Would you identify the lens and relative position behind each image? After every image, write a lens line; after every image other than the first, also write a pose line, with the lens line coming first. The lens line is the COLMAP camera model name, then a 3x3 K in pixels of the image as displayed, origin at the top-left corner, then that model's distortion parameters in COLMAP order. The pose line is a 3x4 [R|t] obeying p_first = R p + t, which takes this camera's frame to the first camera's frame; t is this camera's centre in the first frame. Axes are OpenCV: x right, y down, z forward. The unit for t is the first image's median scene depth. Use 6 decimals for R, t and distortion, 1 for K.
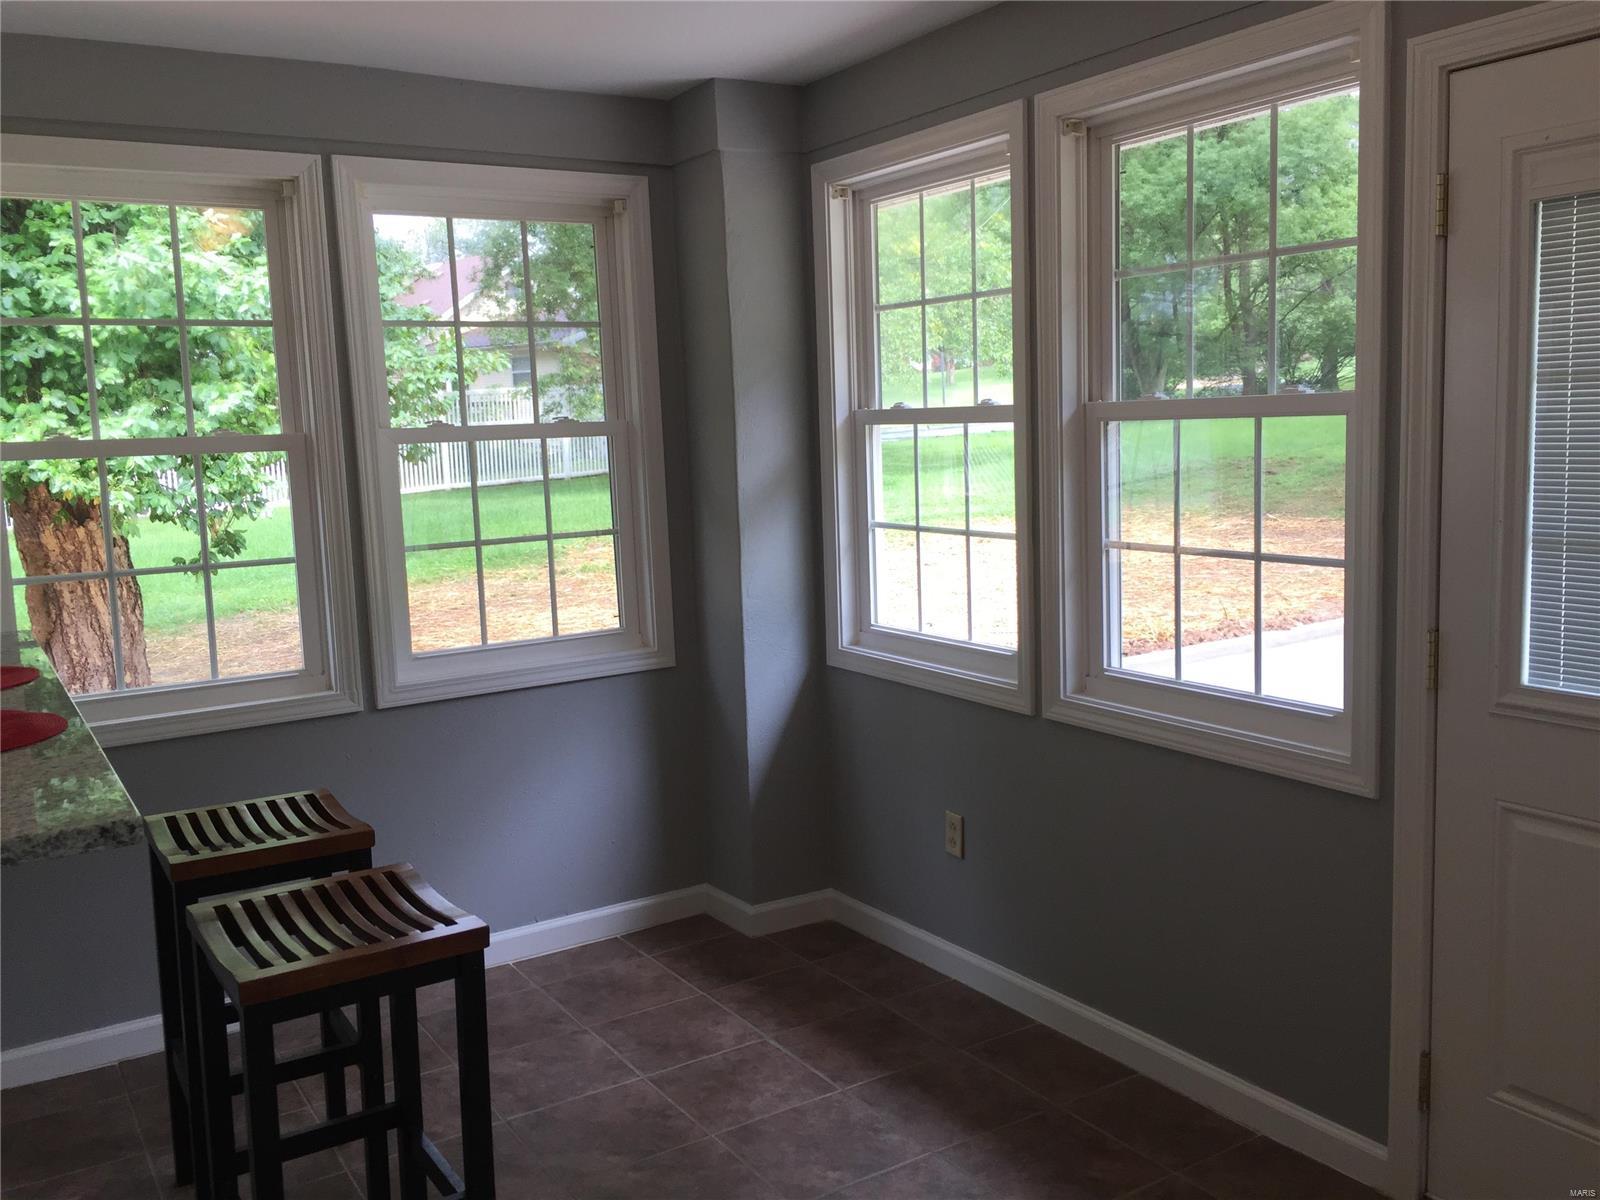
lens RADIAL K [[1368.7, 0, 799.3], [0, 1368.7, 588.7], [0, 0, 1]] dist [0.079544, -0.121151]
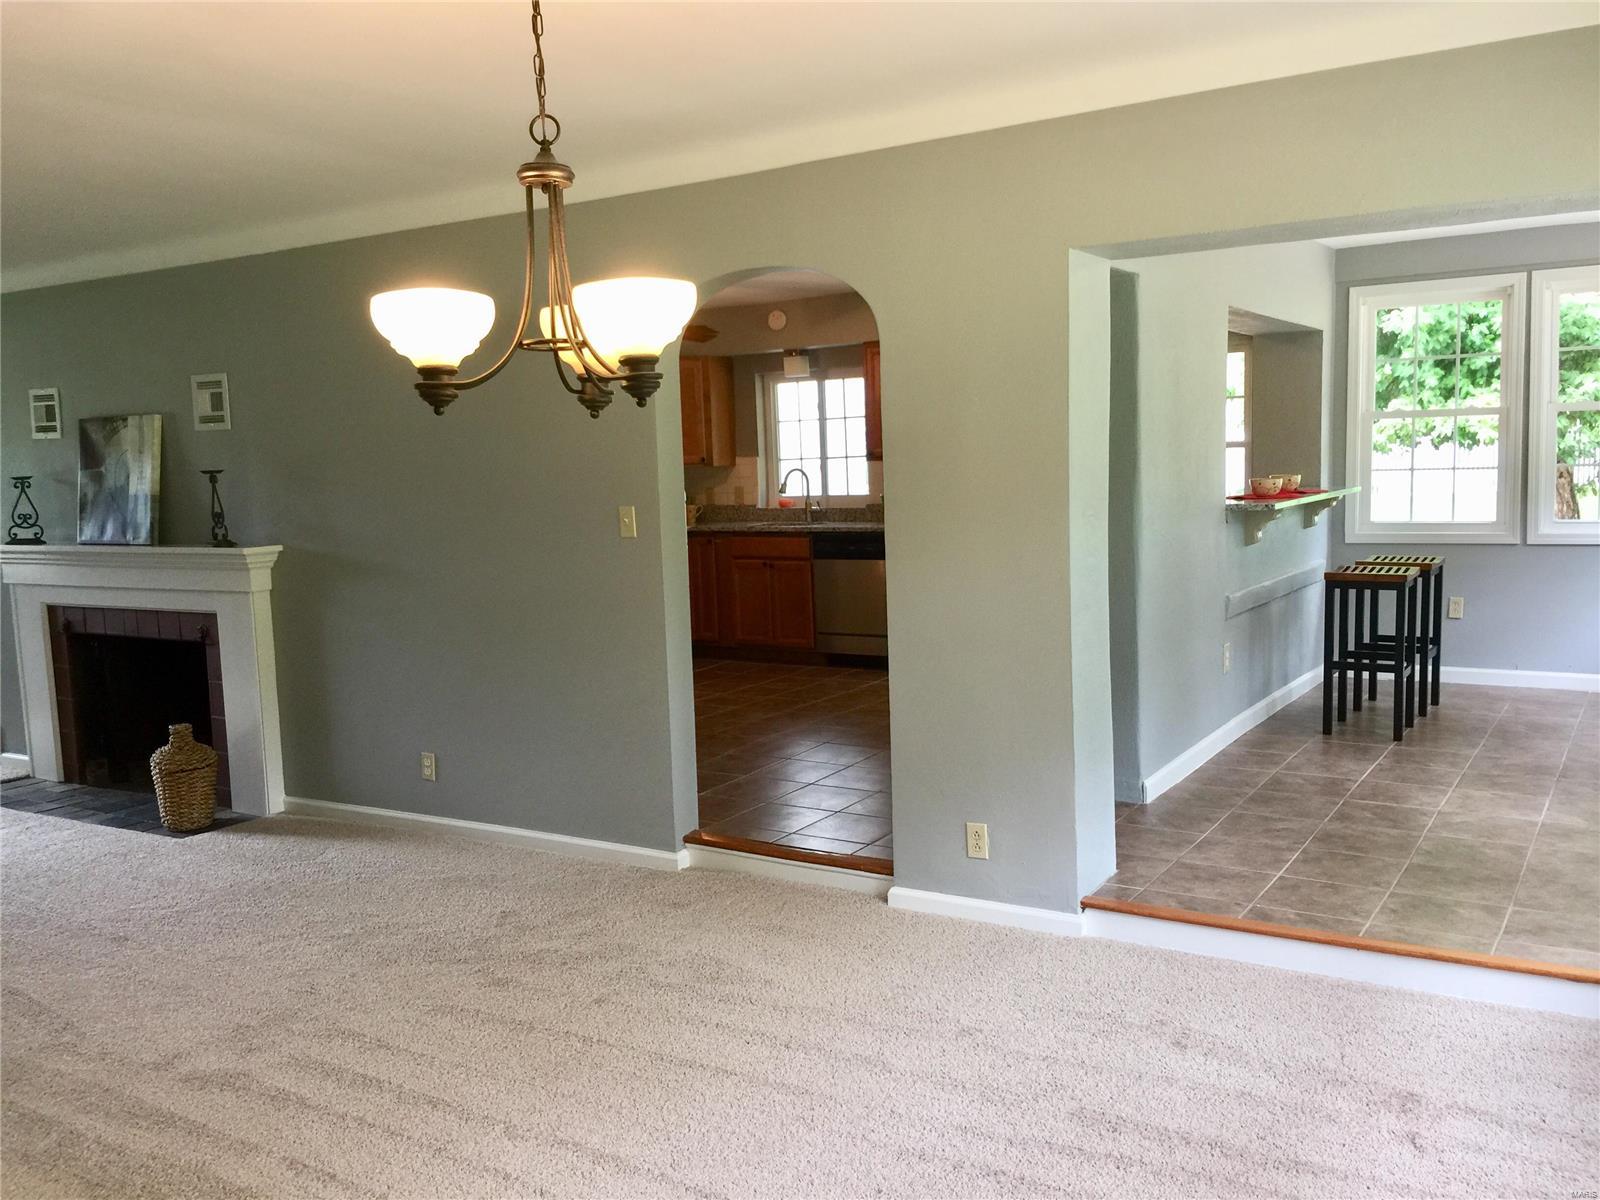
lens RADIAL K [[1376.6, 0, 800.0], [0, 1376.6, 600.0], [0, 0, 1]] dist [0.079051, -0.128978]
pose [[0.424517, 0.120219, -0.897403, 1.077823], [-0.091199, 0.991783, 0.089720, 0.082893], [0.900815, 0.043755, 0.431992, -0.824913]]
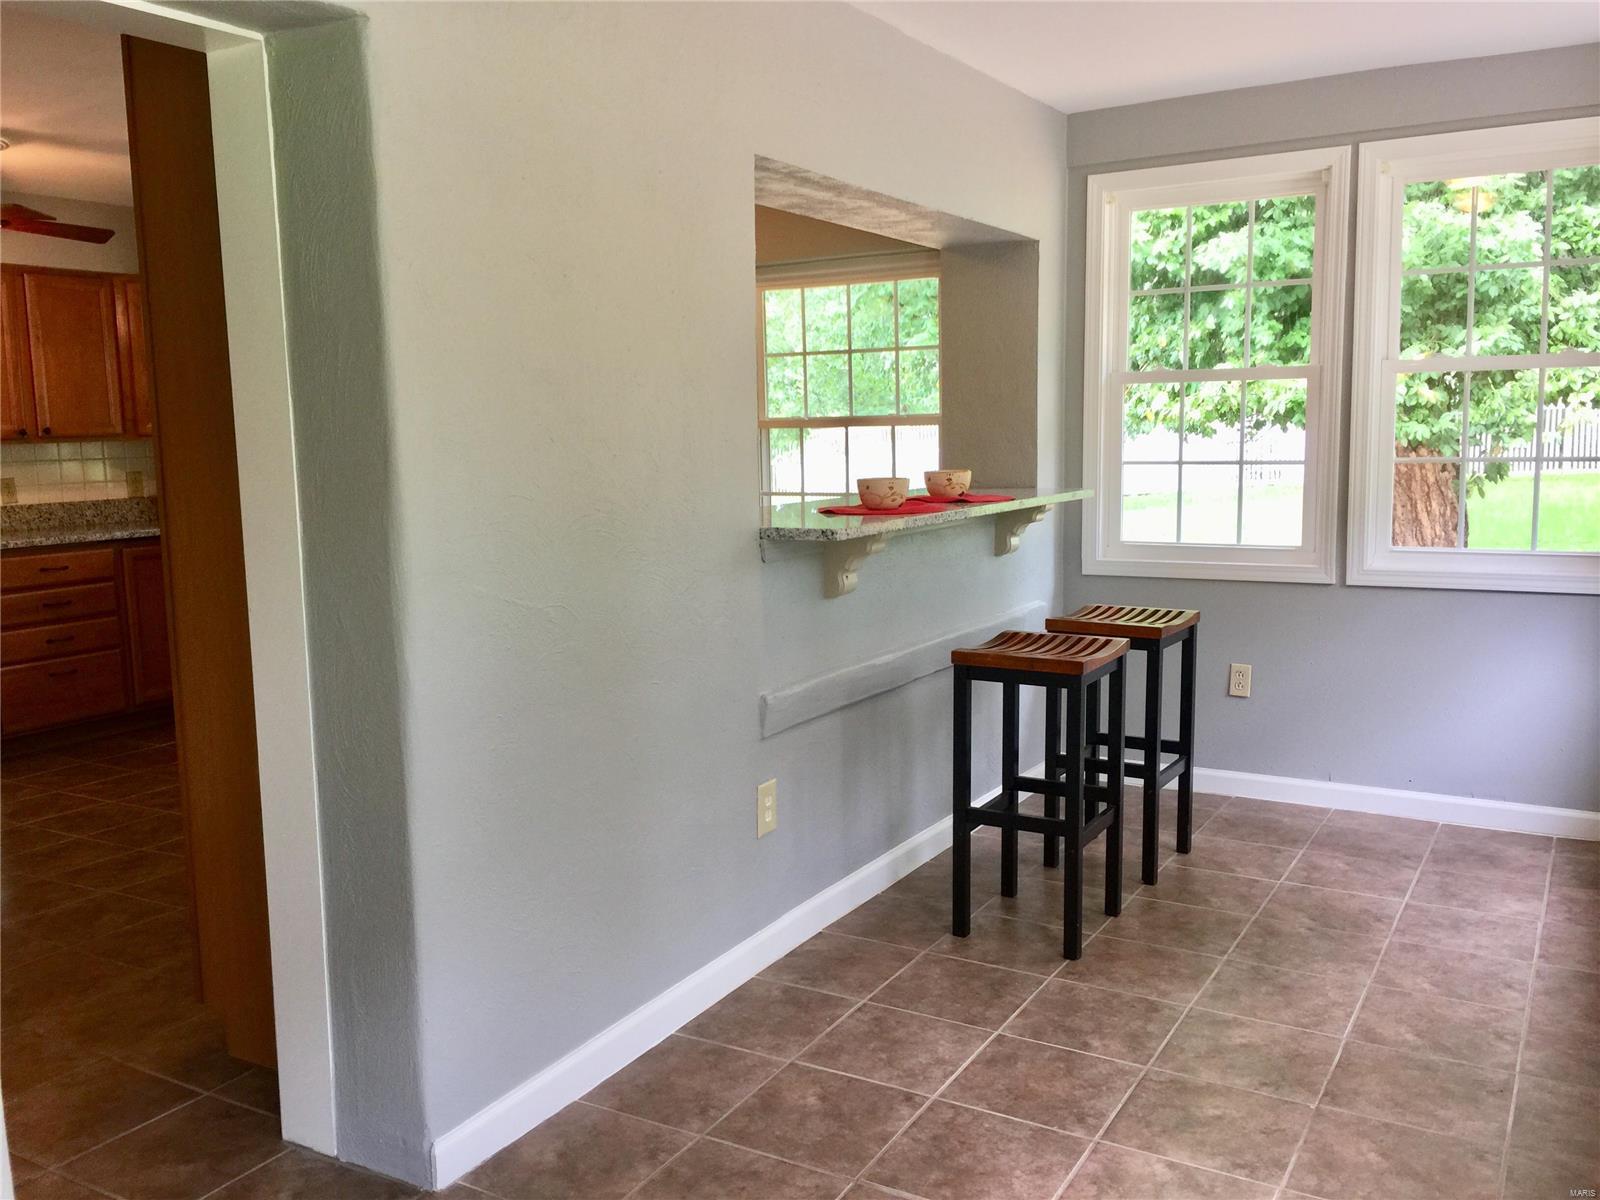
lens RADIAL K [[1368.7, 0, 799.3], [0, 1368.7, 588.7], [0, 0, 1]] dist [0.079544, -0.121151]
pose [[0.455473, 0.136808, -0.879675, 0.584571], [-0.106432, 0.989403, 0.098765, 0.019773], [0.883864, 0.048641, 0.465207, -0.033387]]
